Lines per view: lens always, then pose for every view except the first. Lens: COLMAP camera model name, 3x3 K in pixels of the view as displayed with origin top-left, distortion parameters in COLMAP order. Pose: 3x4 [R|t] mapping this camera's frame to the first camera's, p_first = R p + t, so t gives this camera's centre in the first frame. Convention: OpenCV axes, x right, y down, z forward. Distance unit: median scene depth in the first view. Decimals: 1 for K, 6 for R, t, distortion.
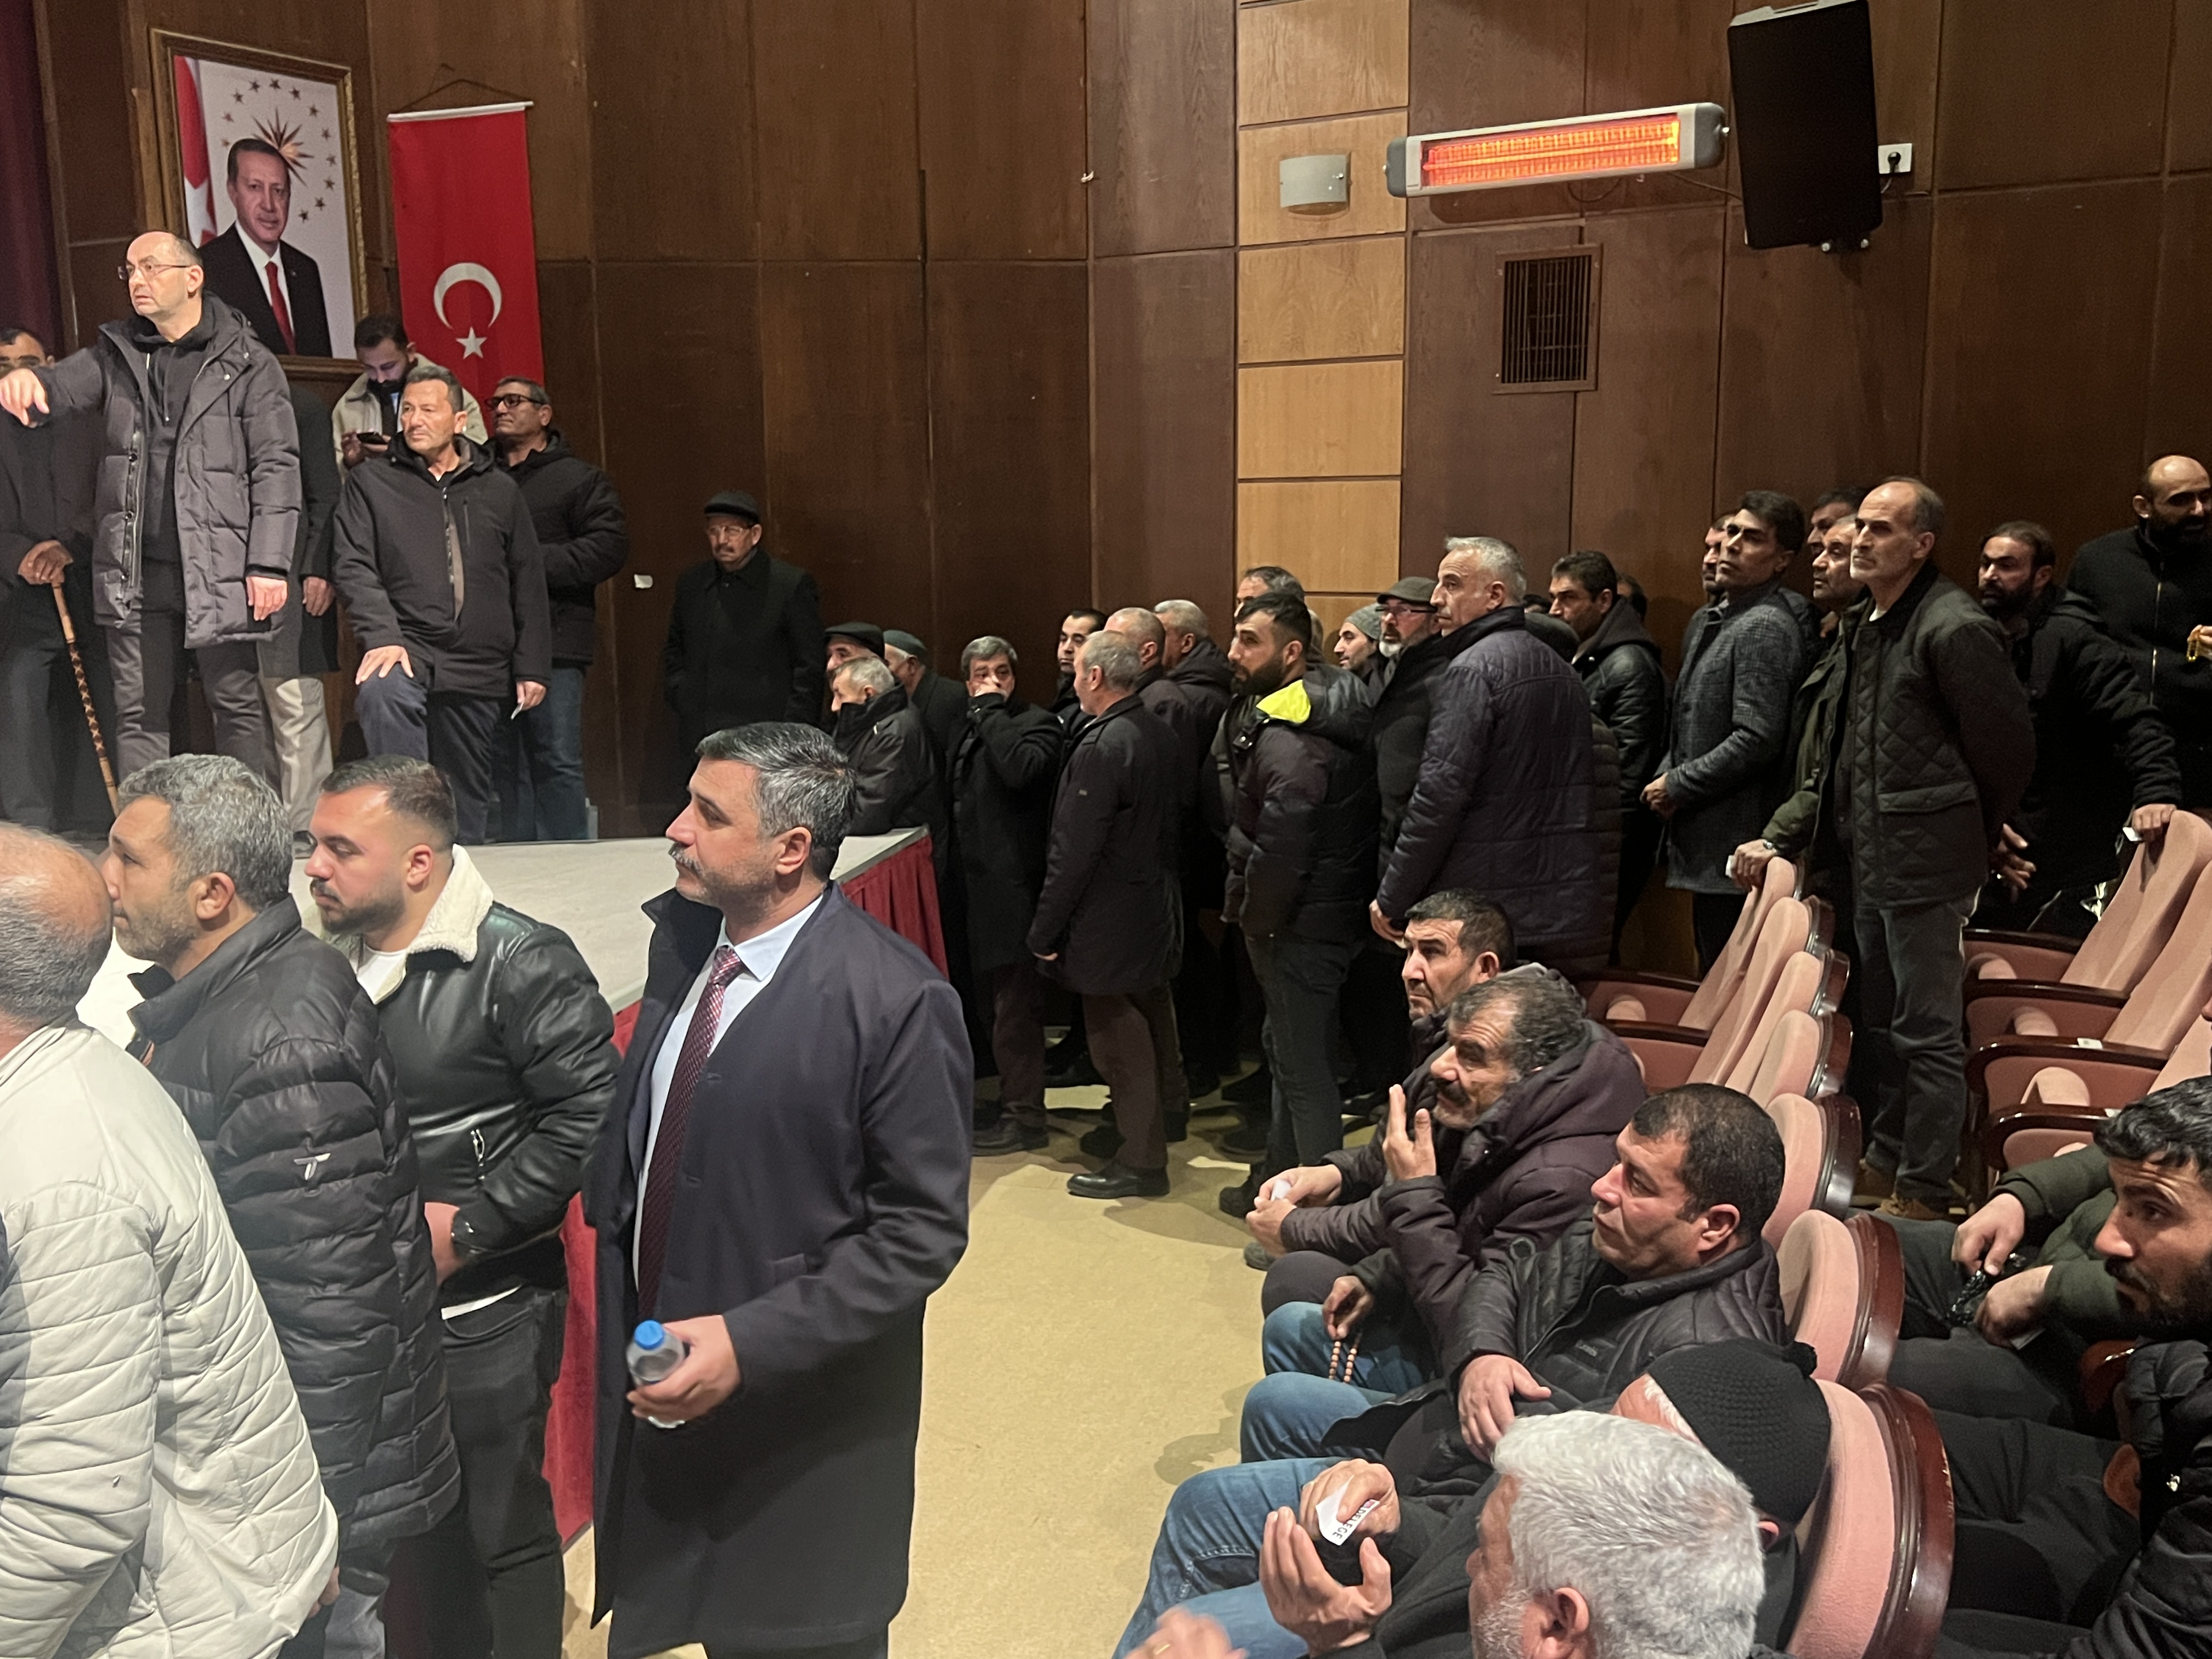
lens RADIAL K [[2053.2, 0, 1106.0], [0, 2053.2, 829.5], [0, 0, 1]] dist [0.036511, -0.027582]
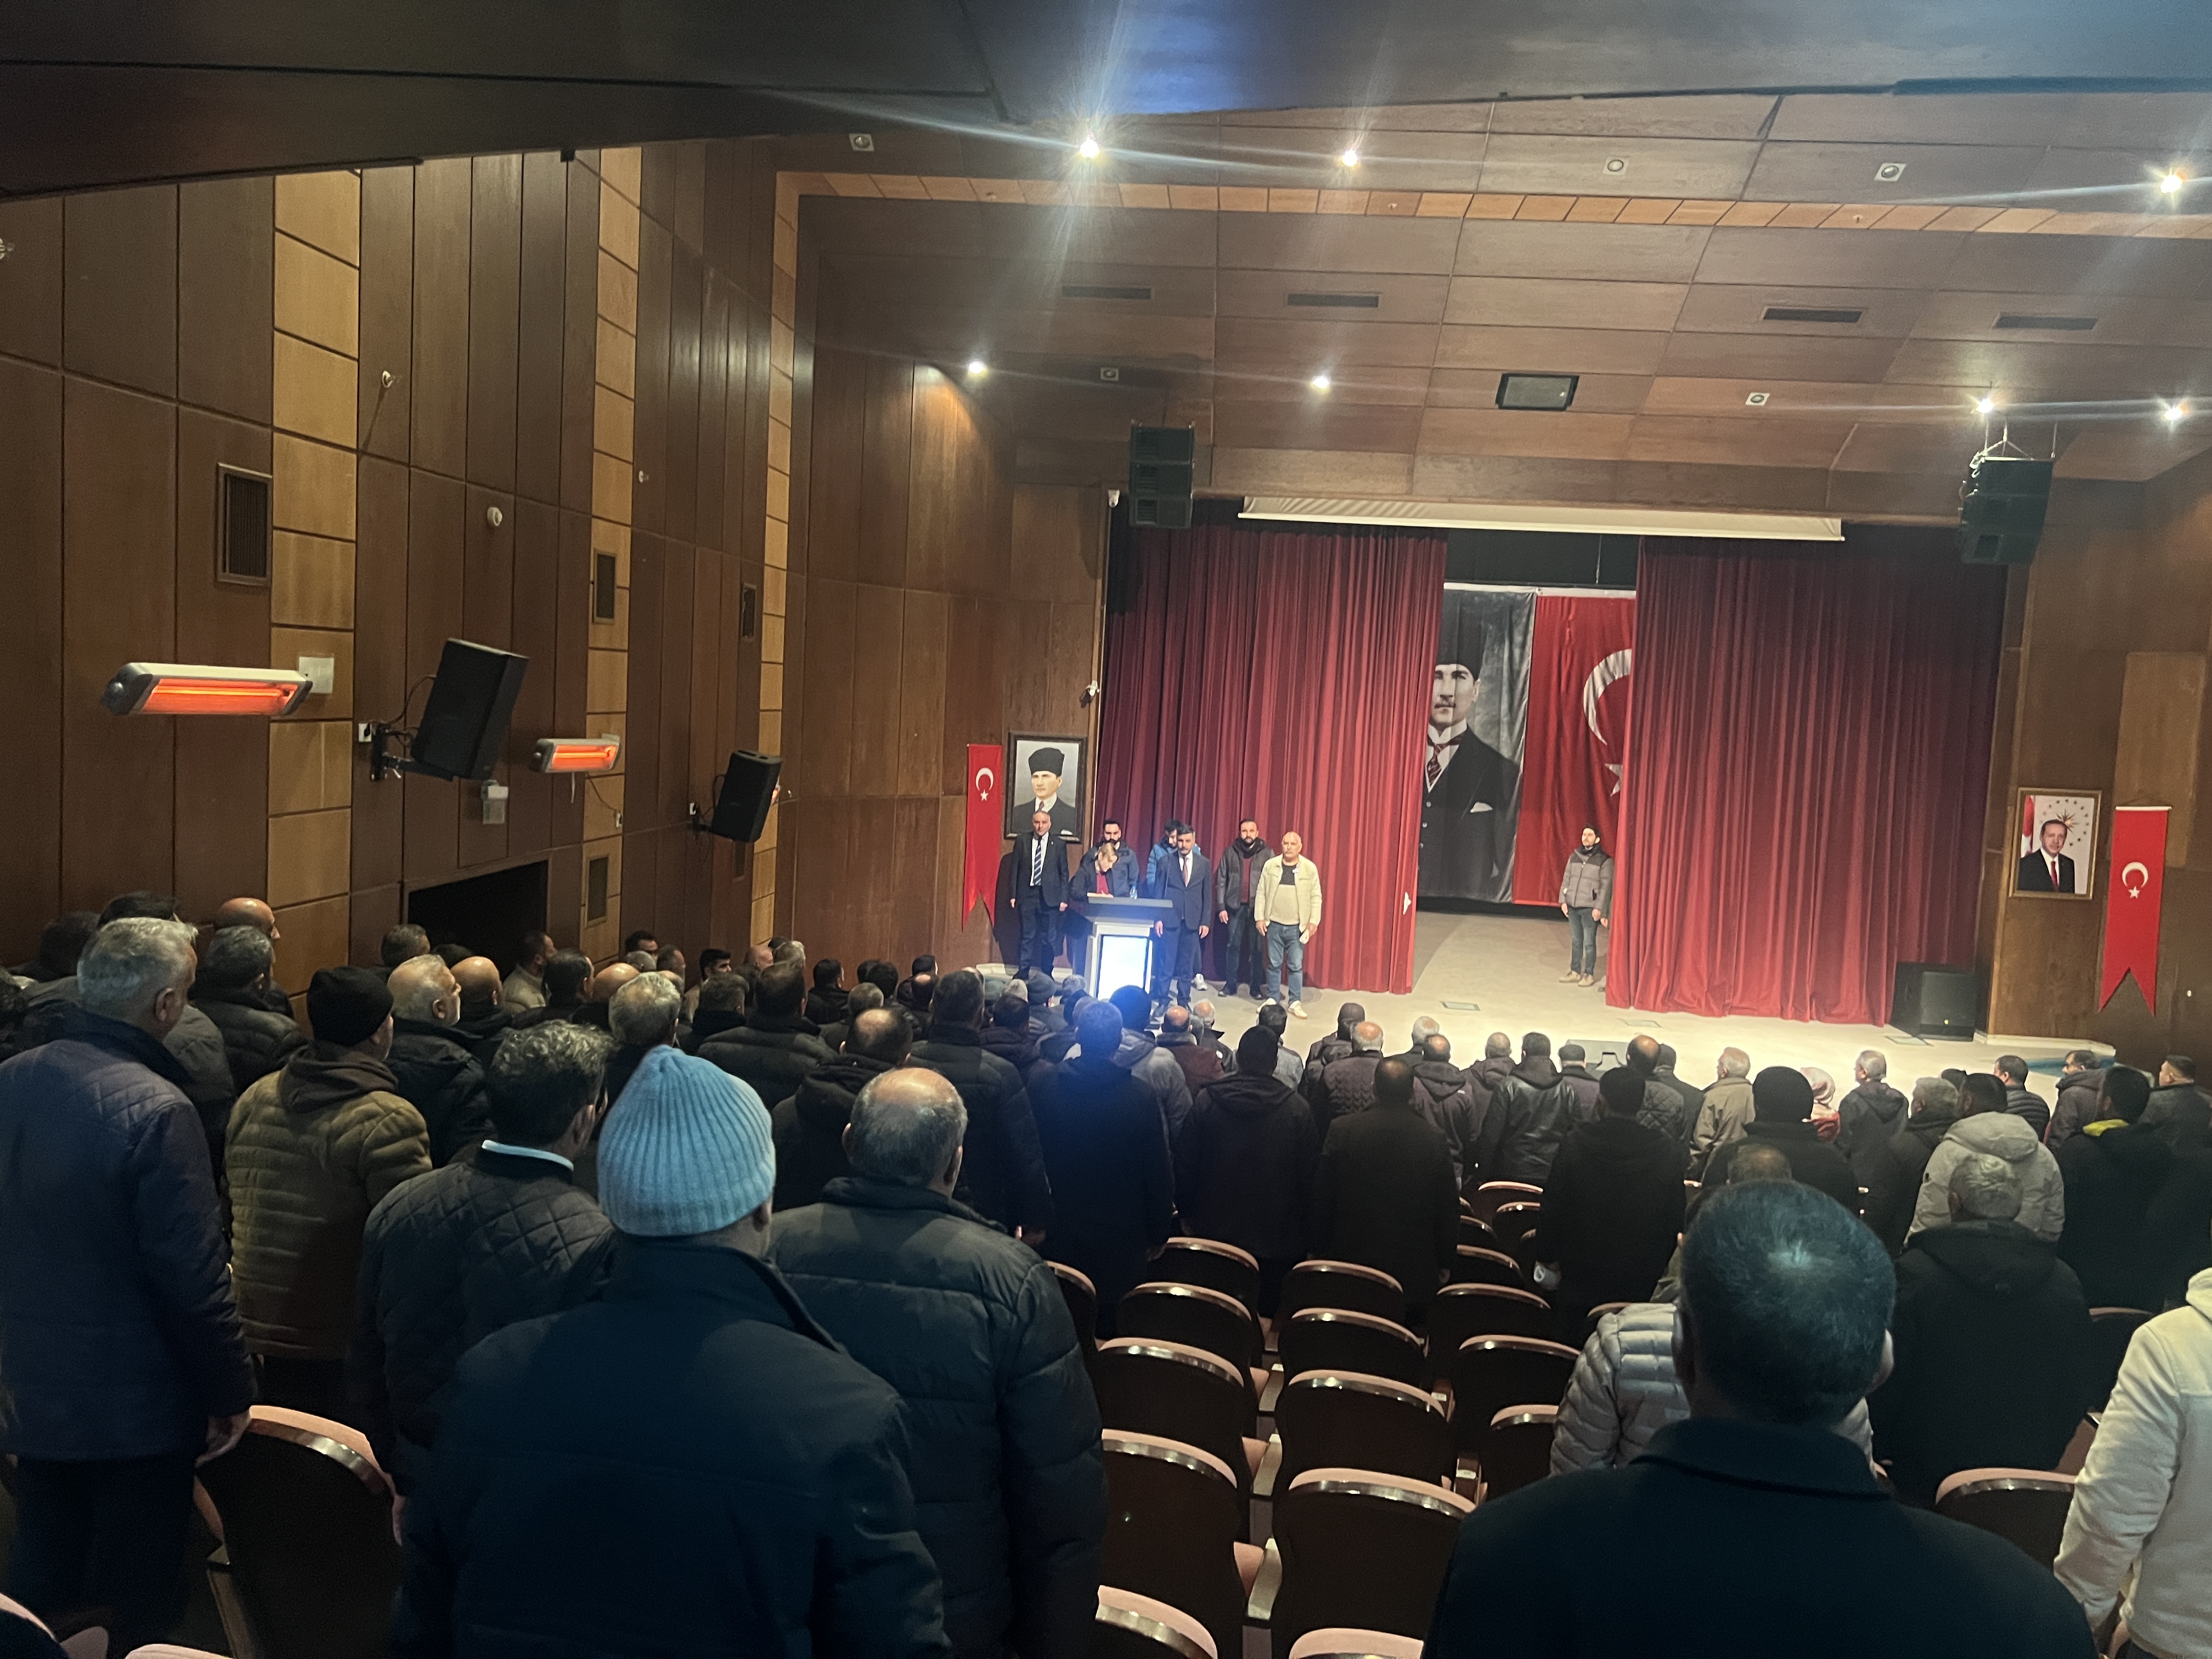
lens RADIAL K [[1684.2, 0, 1070.8], [0, 1684.2, 819.4], [0, 0, 1]] dist [0.062355, -0.083892]
pose [[0.455590, 0.096740, -0.884918, 1.033422], [-0.191597, 0.981436, 0.008650, -0.094365], [0.869326, 0.165607, 0.465667, -1.251052]]
